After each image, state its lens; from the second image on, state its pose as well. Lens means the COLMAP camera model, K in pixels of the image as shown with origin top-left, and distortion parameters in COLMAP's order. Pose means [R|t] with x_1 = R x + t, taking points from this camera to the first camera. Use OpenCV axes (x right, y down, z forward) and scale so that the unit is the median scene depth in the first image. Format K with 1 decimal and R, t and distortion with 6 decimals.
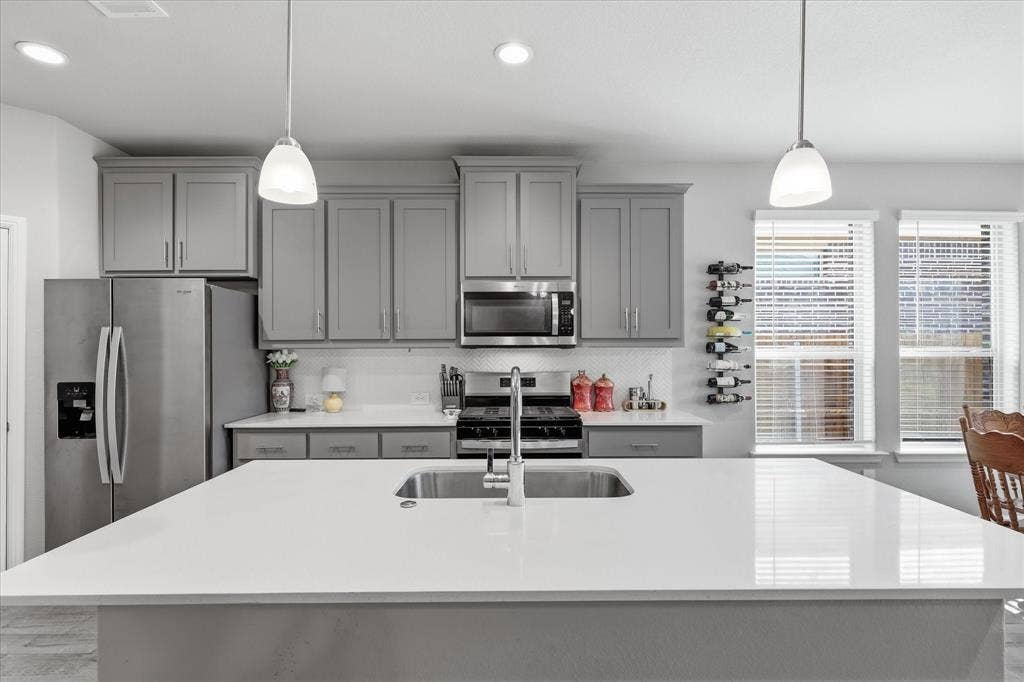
lens RADIAL K [[496.8, 0, 508.0], [0, 496.8, 346.8], [0, 0, 1]] dist [-0.002823, 0.003343]
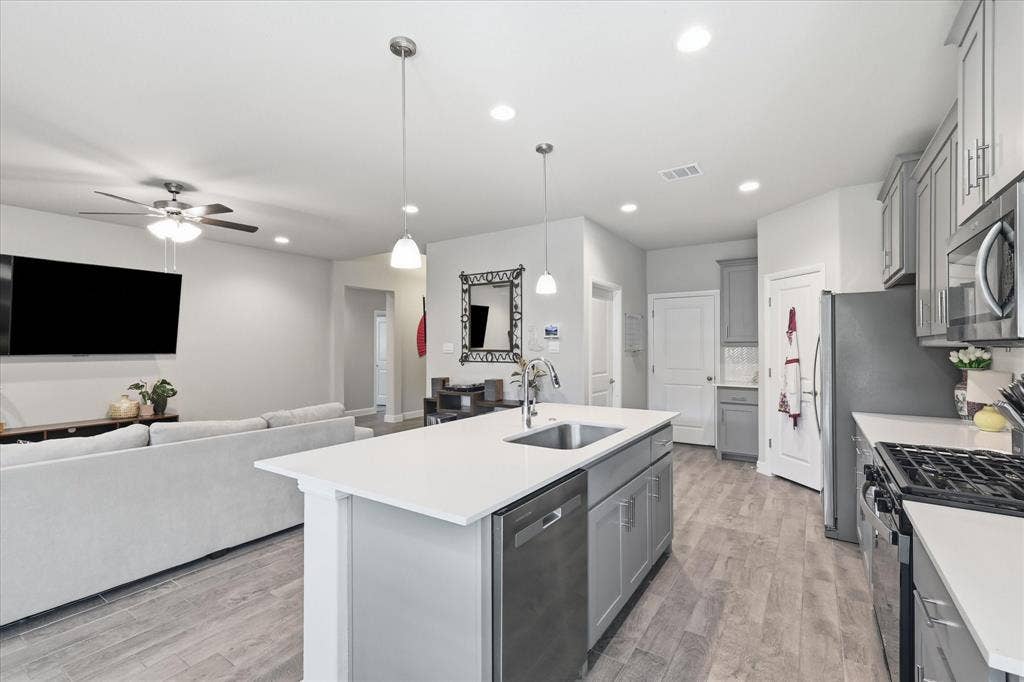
lens RADIAL K [[450.2, 0, 514.4], [0, 450.2, 341.9], [0, 0, 1]] dist [0.006229, -0.001505]
pose [[-0.557288, -0.002728, -0.830315, 0.621699], [0.007463, 0.999938, -0.008295, -0.002016], [0.830286, -0.010819, -0.557233, 0.794262]]
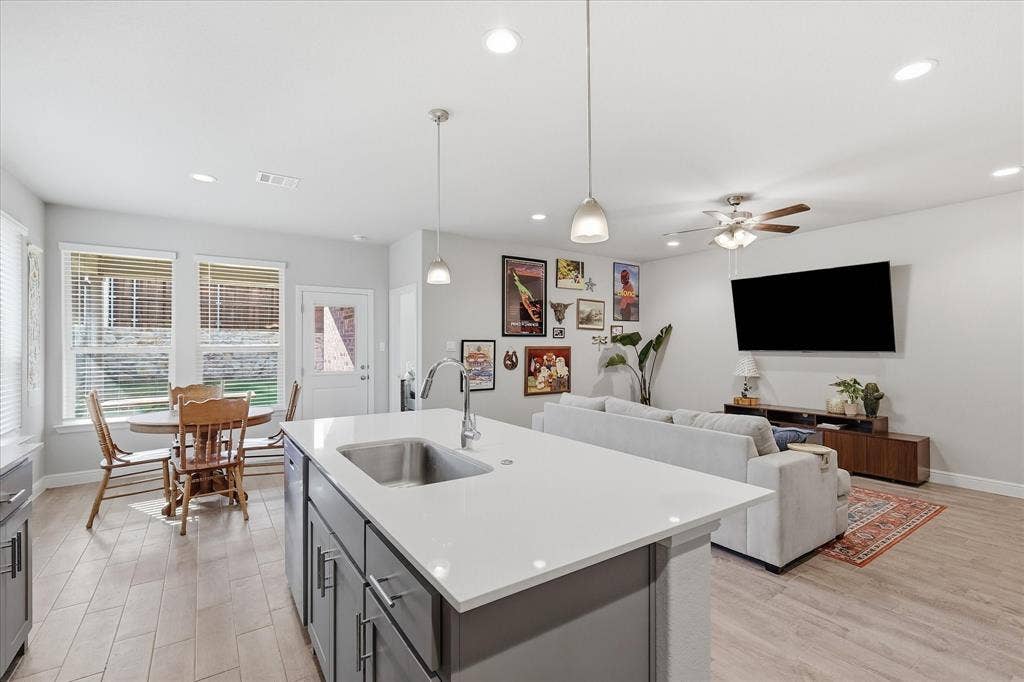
lens RADIAL K [[450.2, 0, 511.3], [0, 450.2, 348.7], [0, 0, 1]] dist [0.006229, -0.001505]
pose [[-0.552262, -0.008252, 0.833630, -0.488161], [-0.000324, 0.999953, 0.009684, -0.005479], [-0.833670, 0.005078, -0.552239, 0.676276]]
